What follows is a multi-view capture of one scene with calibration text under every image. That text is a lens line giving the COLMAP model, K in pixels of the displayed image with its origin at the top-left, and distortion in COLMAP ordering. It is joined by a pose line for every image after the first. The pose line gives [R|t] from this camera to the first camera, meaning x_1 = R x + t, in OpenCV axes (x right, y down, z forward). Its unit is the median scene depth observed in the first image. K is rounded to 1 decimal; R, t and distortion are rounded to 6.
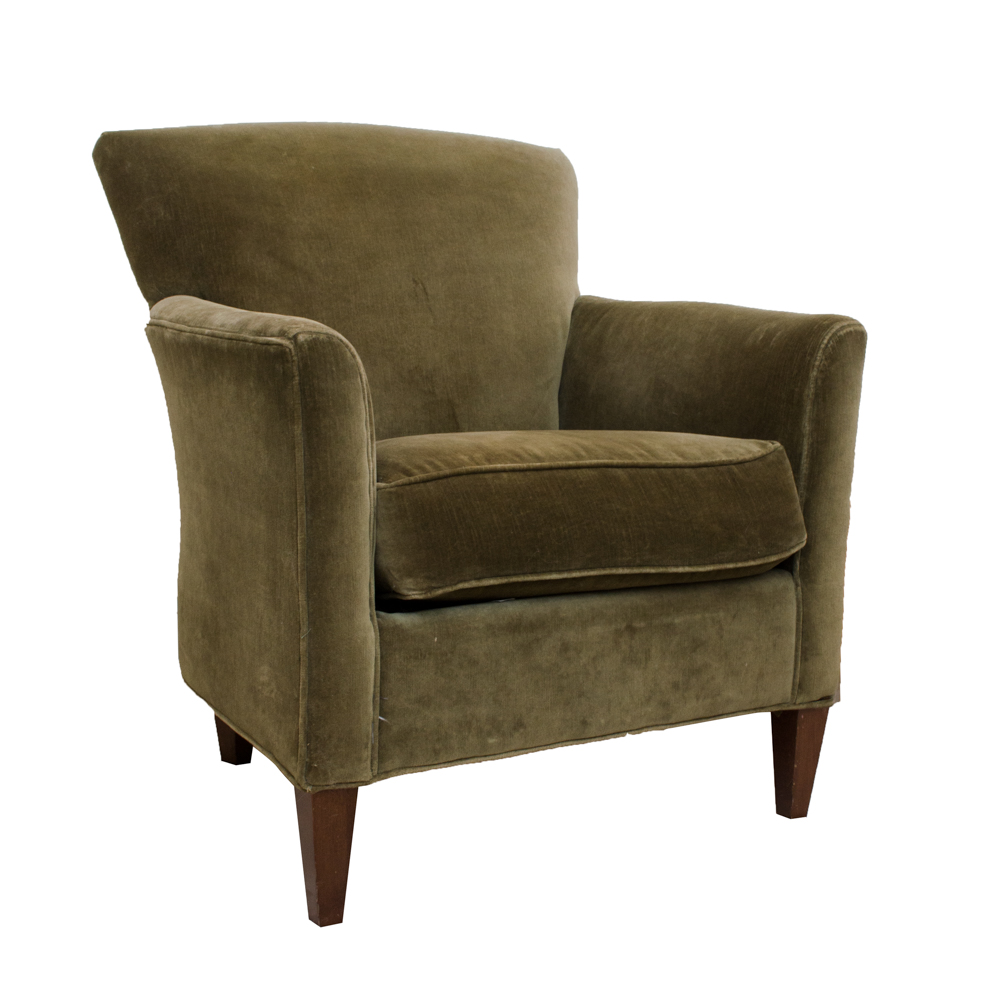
lens RADIAL K [[1605.6, 0, 500.8], [0, 1605.6, 509.9], [0, 0, 1]] dist [-0.055623, 0.000000]
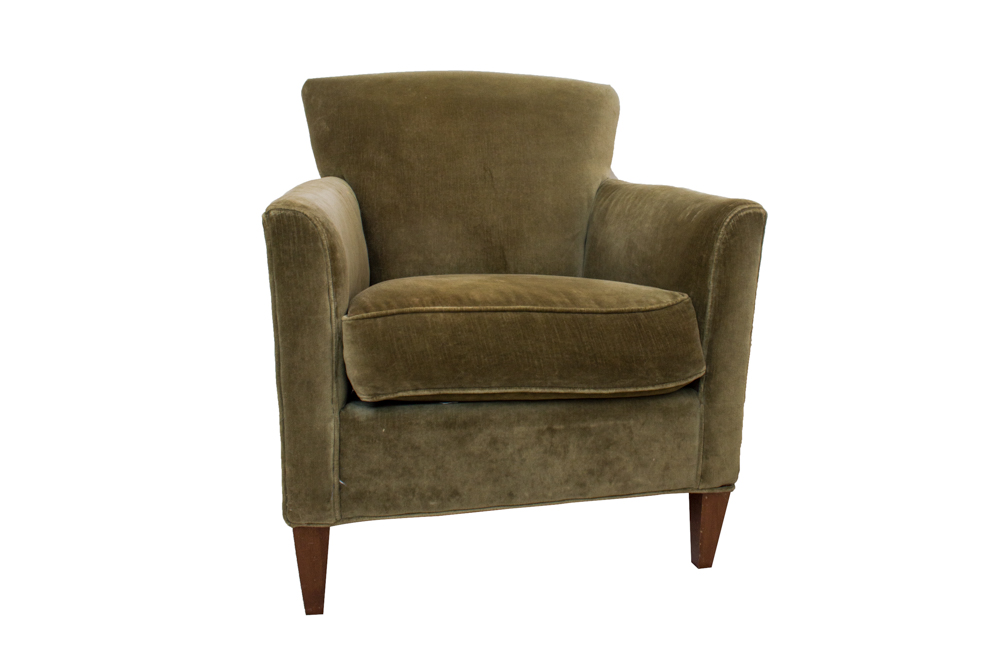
lens RADIAL K [[733.1, 0, 506.8], [0, 733.1, 240.9], [0, 0, 1]] dist [-0.079228, 0.011752]
pose [[0.945065, 0.043328, -0.323998, 0.243071], [-0.053965, 0.998256, -0.023915, -0.069465], [0.322397, 0.040086, 0.945755, 0.410096]]
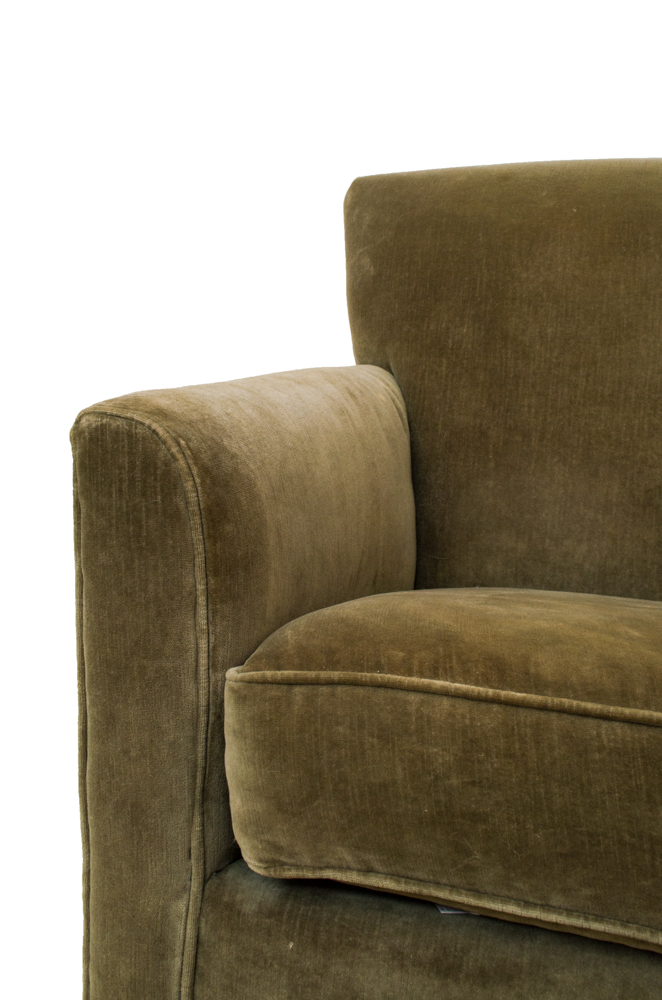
lens RADIAL K [[1118.9, 0, 333.5], [0, 1118.9, 490.1], [0, 0, 1]] dist [-0.050841, 0.000000]
pose [[0.709730, 0.123323, -0.693596, 0.222425], [-0.149618, 0.988484, 0.022657, -0.092643], [0.688403, 0.087694, 0.720008, 0.662909]]
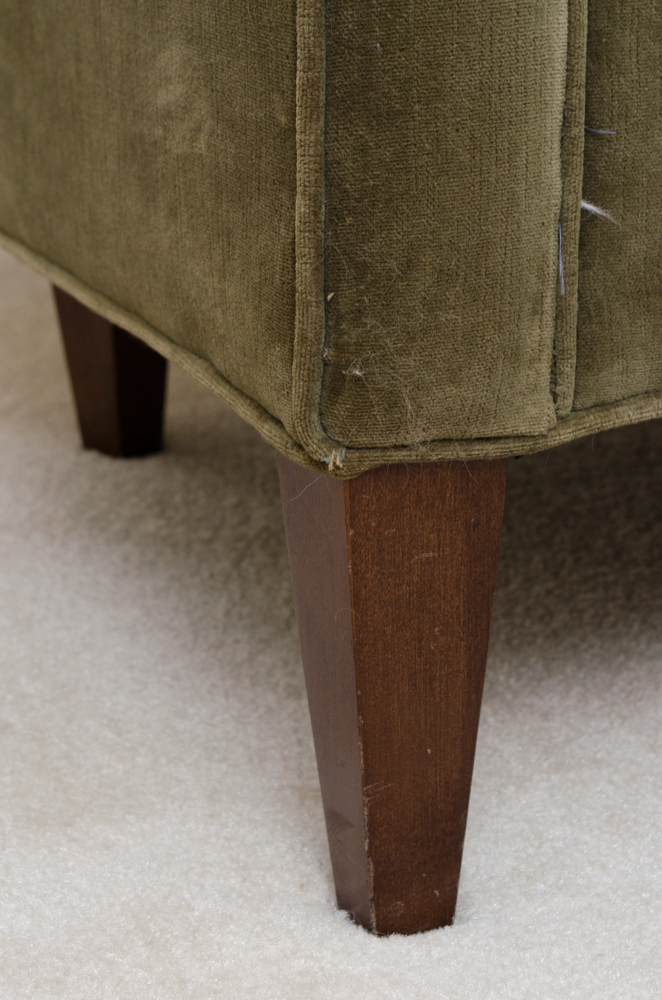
lens RADIAL K [[2407.3, 0, 330.4], [0, 2407.3, 500.2], [0, 0, 1]] dist [0.104585, 0.000000]
pose [[0.994688, -0.006715, -0.102717, -0.071685], [0.019932, 0.991548, 0.128203, 0.117845], [0.100988, -0.129569, 0.986414, 0.541061]]
